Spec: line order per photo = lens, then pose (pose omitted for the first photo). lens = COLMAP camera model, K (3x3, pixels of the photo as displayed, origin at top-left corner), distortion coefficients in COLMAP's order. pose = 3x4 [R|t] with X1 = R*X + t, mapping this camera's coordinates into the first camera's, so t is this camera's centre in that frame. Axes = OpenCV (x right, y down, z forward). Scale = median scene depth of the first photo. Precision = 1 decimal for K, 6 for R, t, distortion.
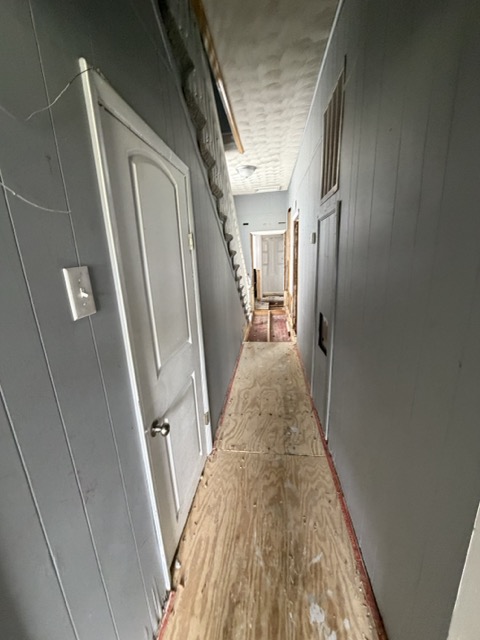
lens RADIAL K [[255.3, 0, 238.4], [0, 255.3, 318.6], [0, 0, 1]] dist [0.015470, -0.000405]
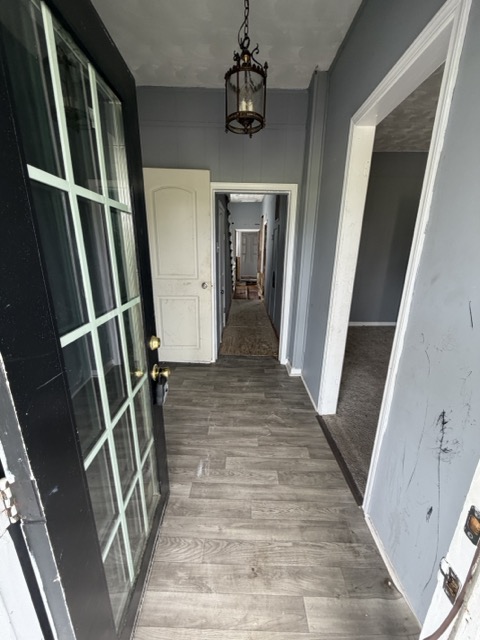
lens RADIAL K [[255.3, 0, 240.4], [0, 255.3, 317.9], [0, 0, 1]] dist [0.015470, -0.000405]
pose [[0.992953, 0.026270, 0.115565, -0.072944], [-0.028453, 0.999446, 0.017278, 0.124063], [-0.115047, -0.020445, 0.993150, -0.411277]]
